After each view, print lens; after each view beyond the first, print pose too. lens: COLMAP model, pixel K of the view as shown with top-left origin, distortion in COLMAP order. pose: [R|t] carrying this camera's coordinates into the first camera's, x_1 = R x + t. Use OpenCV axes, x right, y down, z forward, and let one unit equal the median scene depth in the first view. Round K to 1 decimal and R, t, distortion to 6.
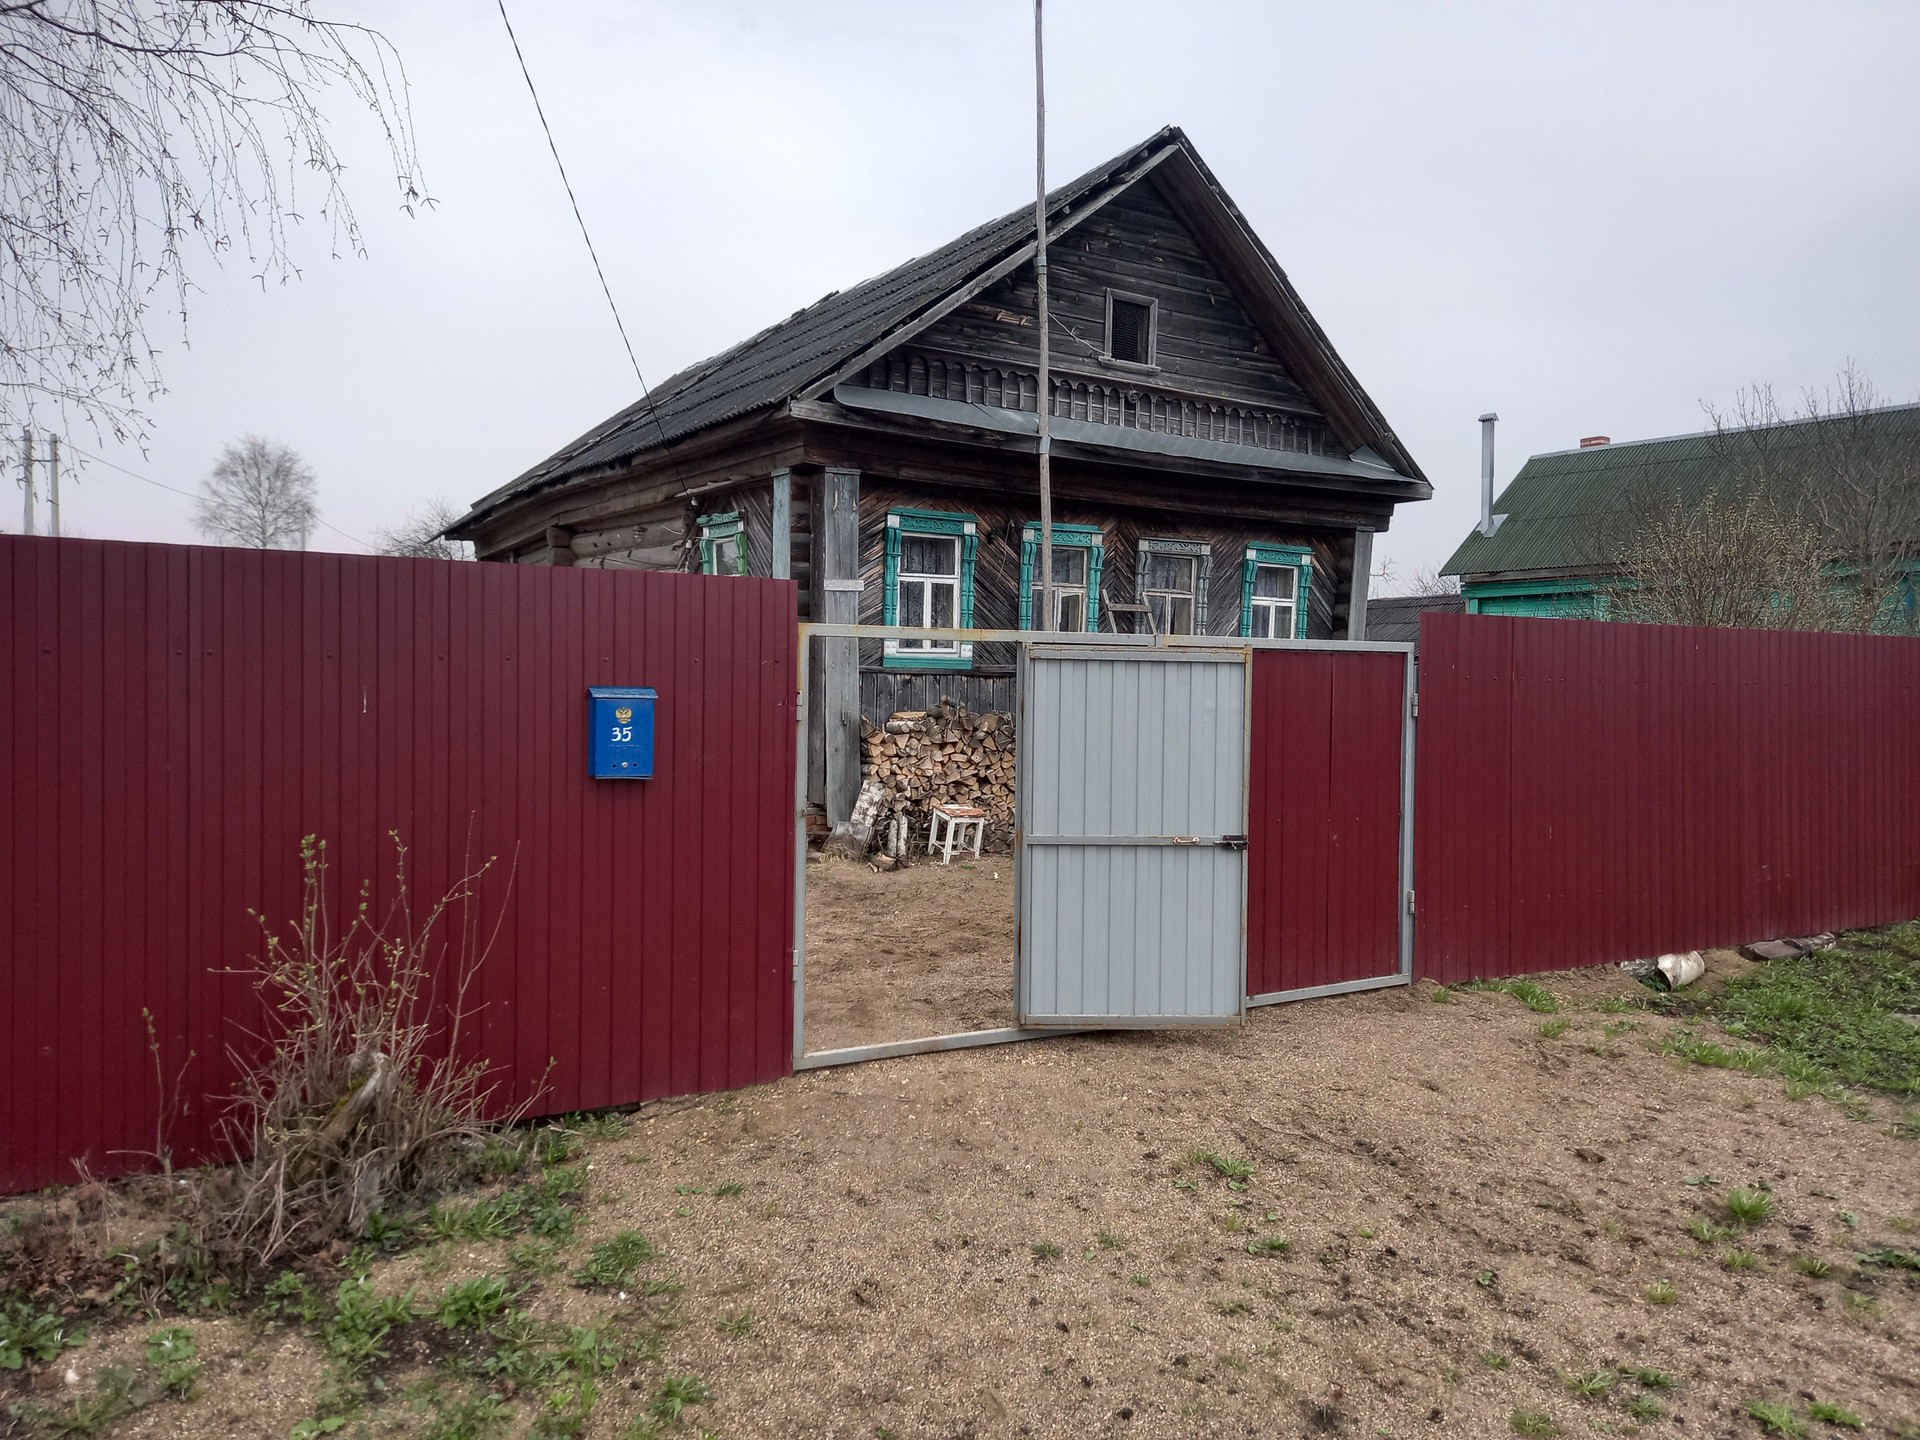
lens RADIAL K [[1414.0, 0, 950.9], [0, 1414.0, 739.3], [0, 0, 1]] dist [0.080310, -0.086494]
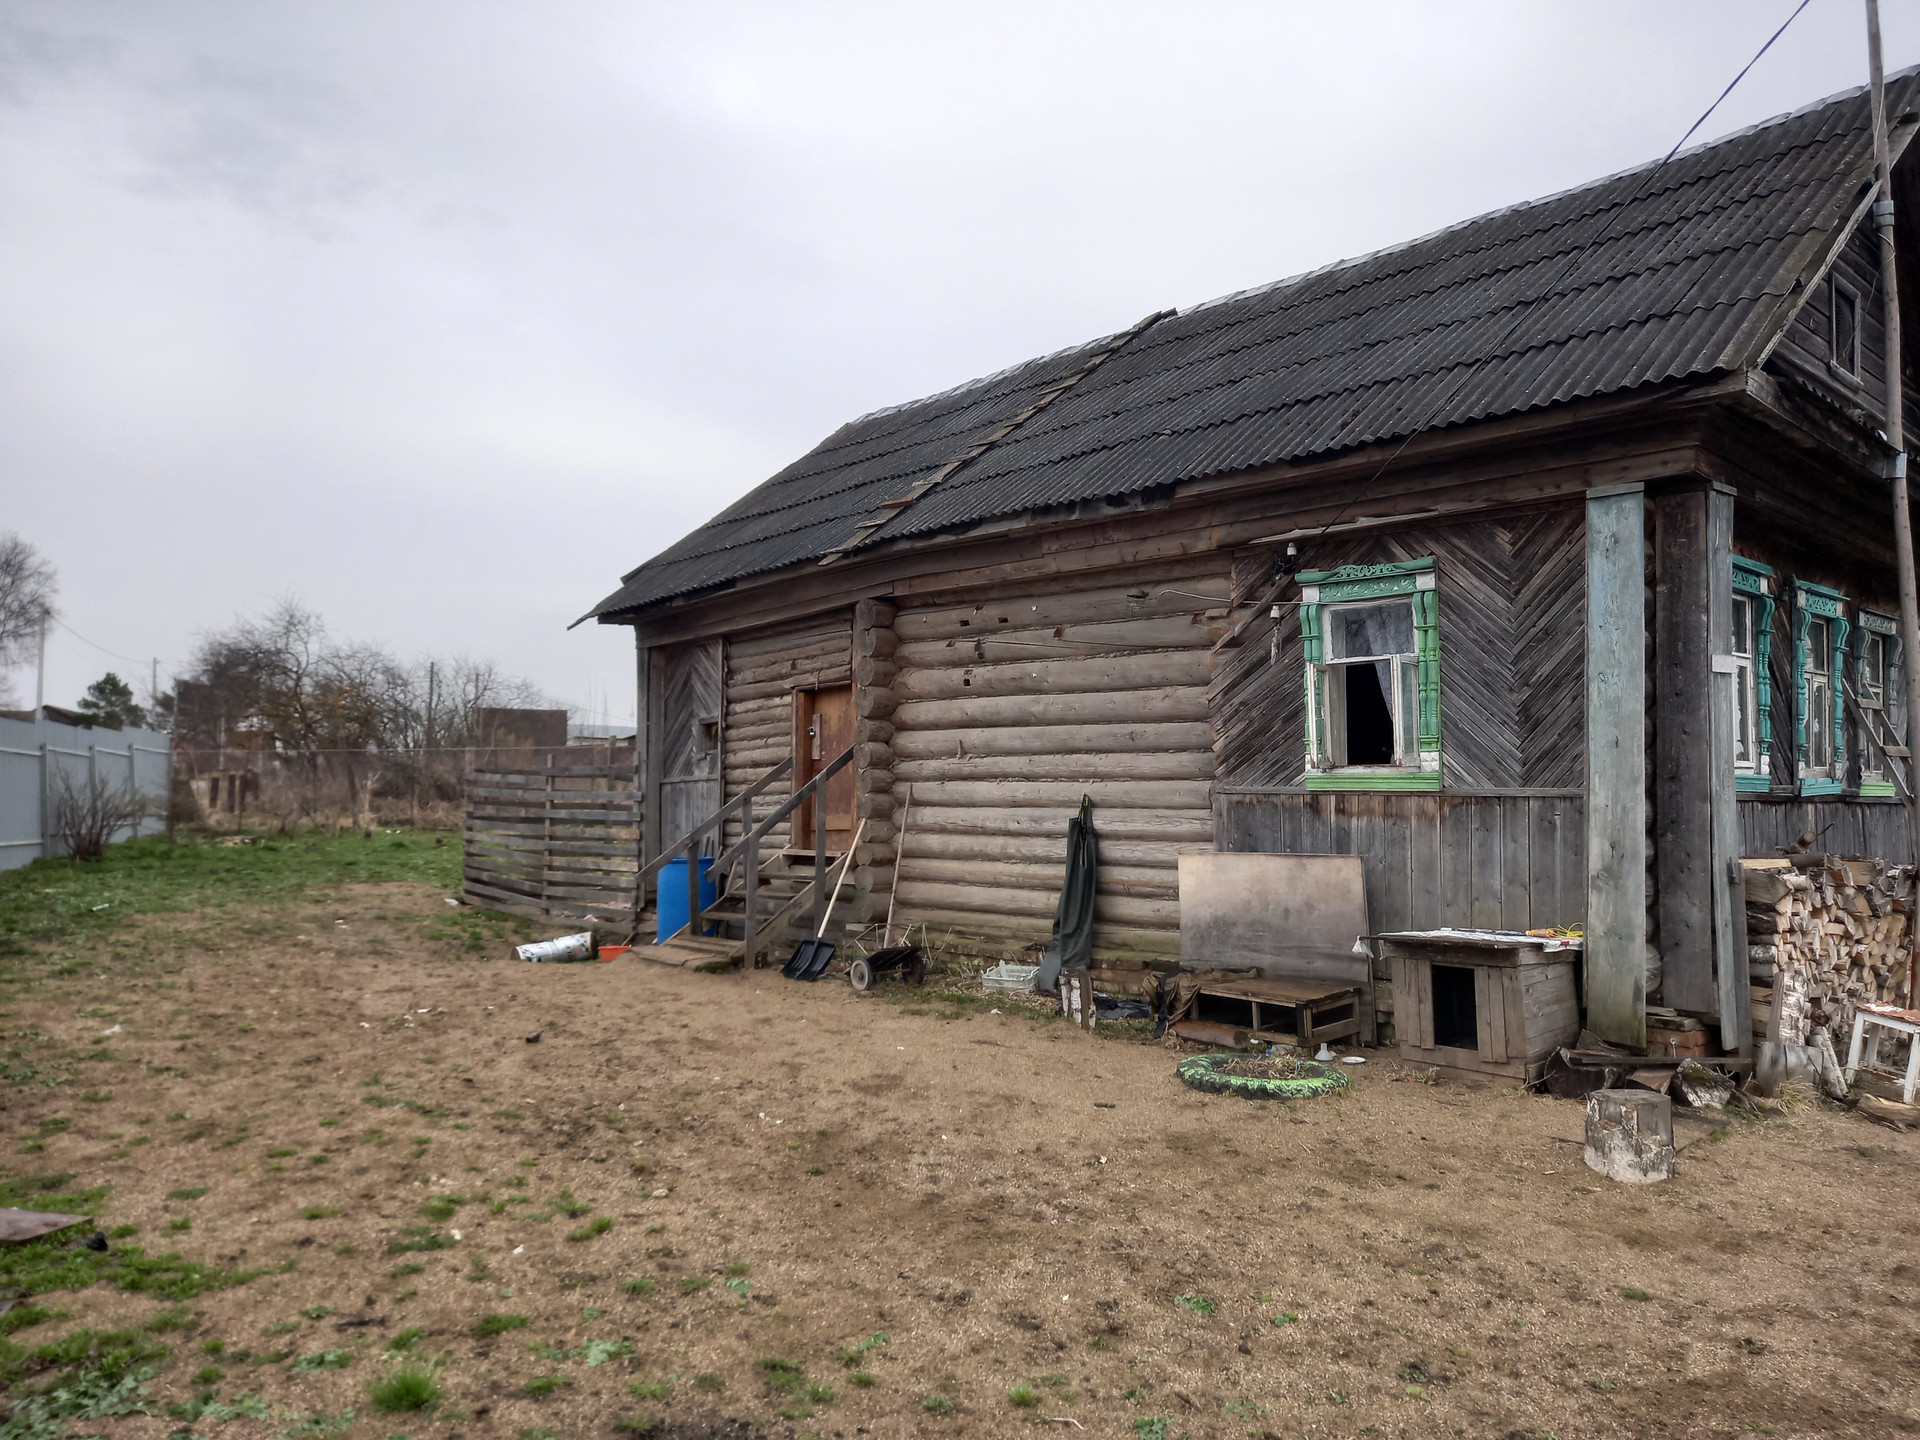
lens RADIAL K [[1464.2, 0, 907.4], [0, 1464.2, 706.4], [0, 0, 1]] dist [0.074625, -0.083602]
pose [[0.987572, -0.000744, 0.157164, -0.495375], [0.017097, 0.994563, -0.102721, -0.024542], [-0.156233, 0.104132, 0.982216, 0.360543]]
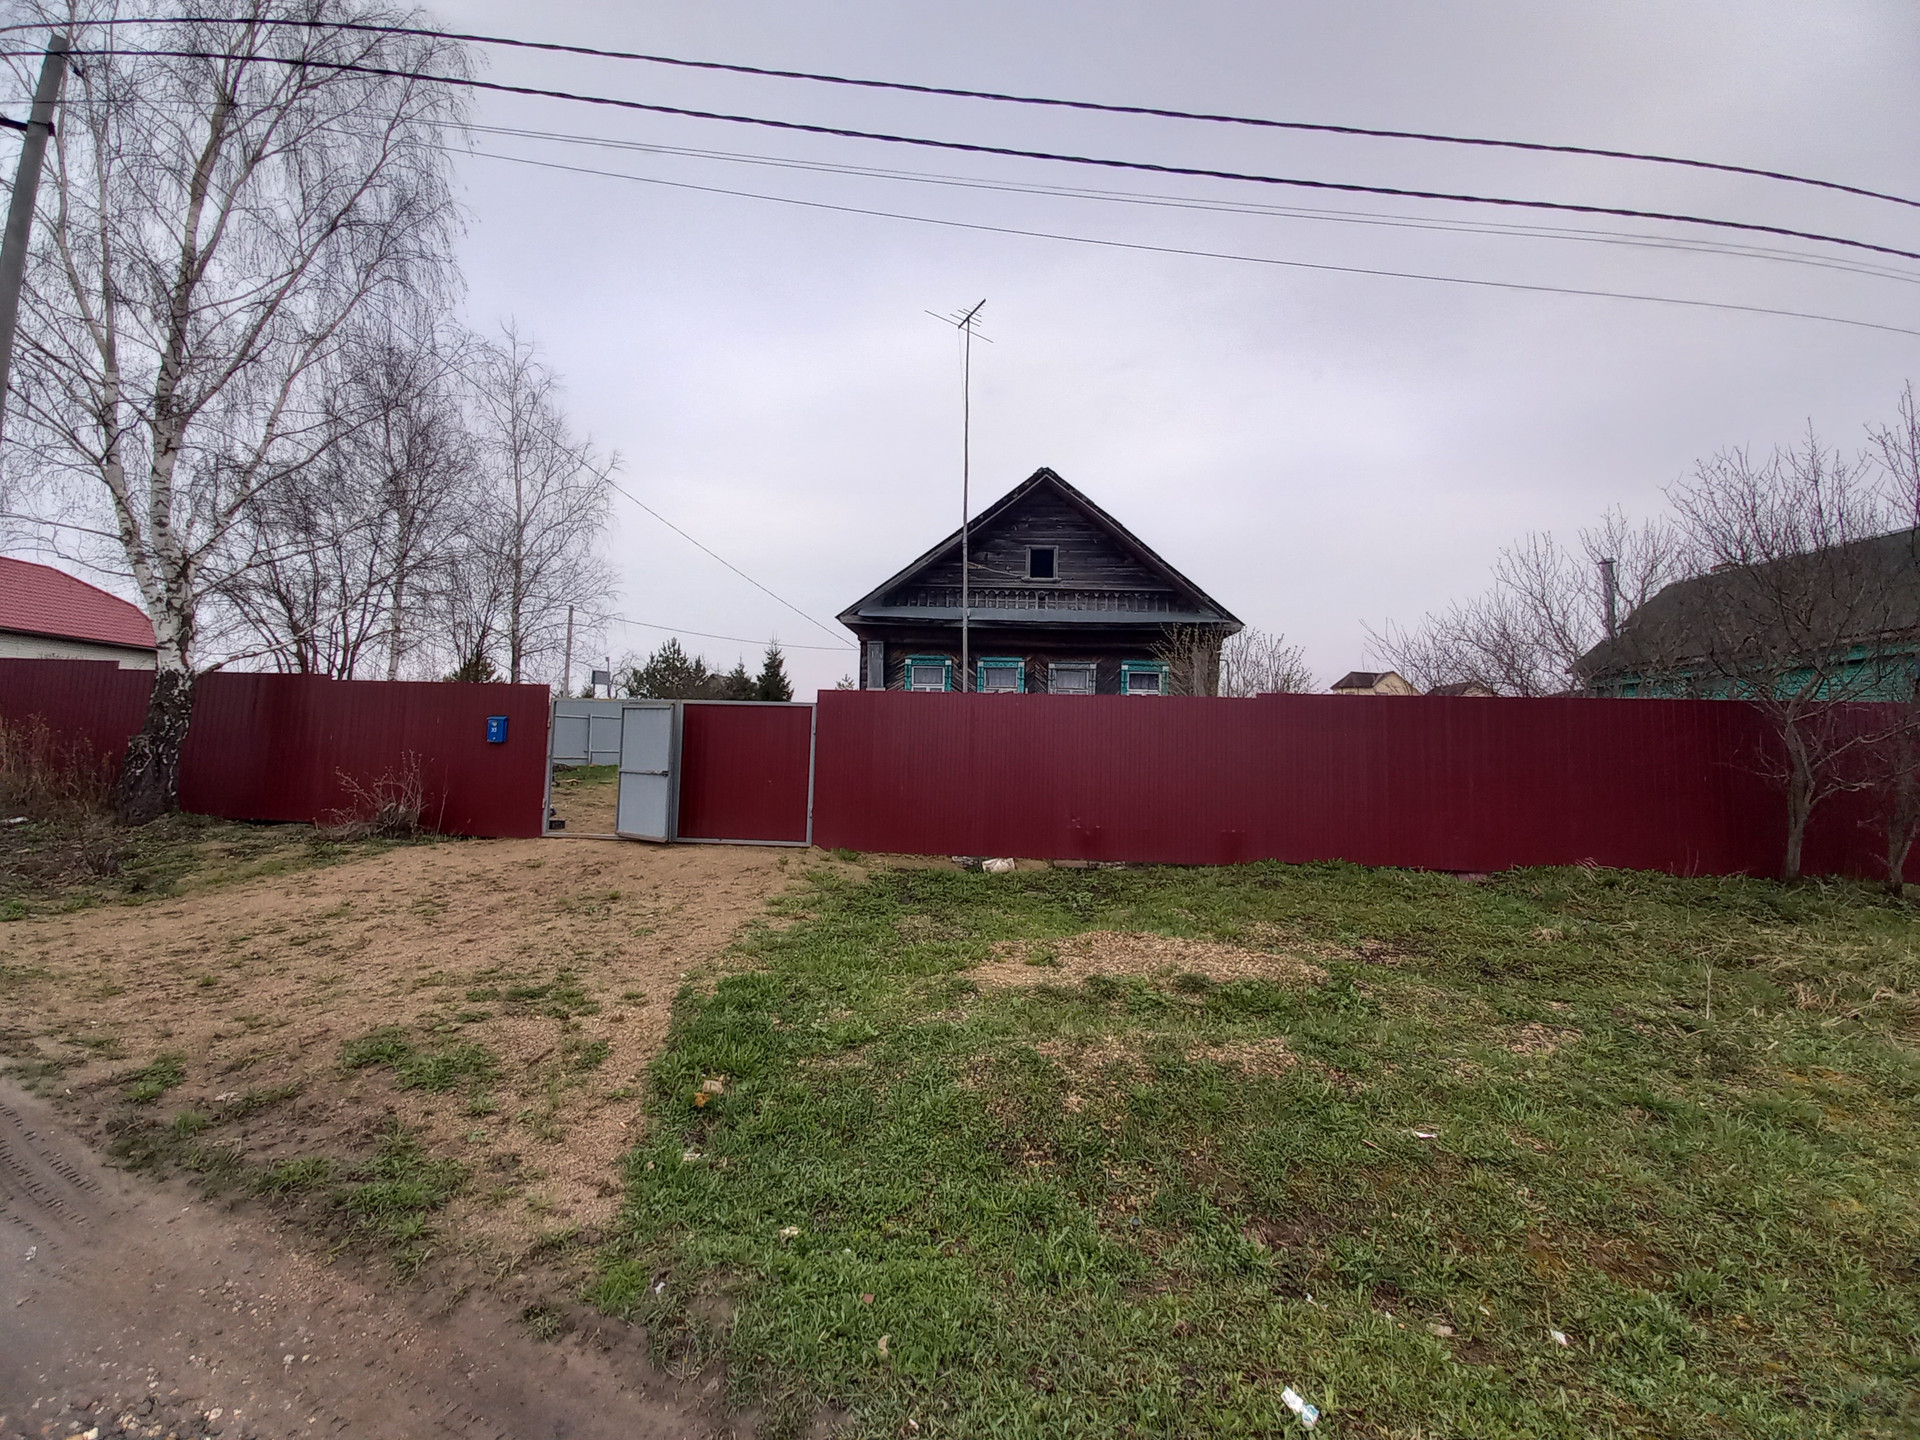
lens RADIAL K [[751.5, 0, 958.0], [0, 751.5, 709.4], [0, 0, 1]] dist [0.011429, -0.011426]
pose [[0.802544, -0.022306, -0.596176, 0.704023], [-0.038867, 0.995223, -0.089557, 0.027083], [0.595326, 0.095045, 0.797843, 0.082225]]
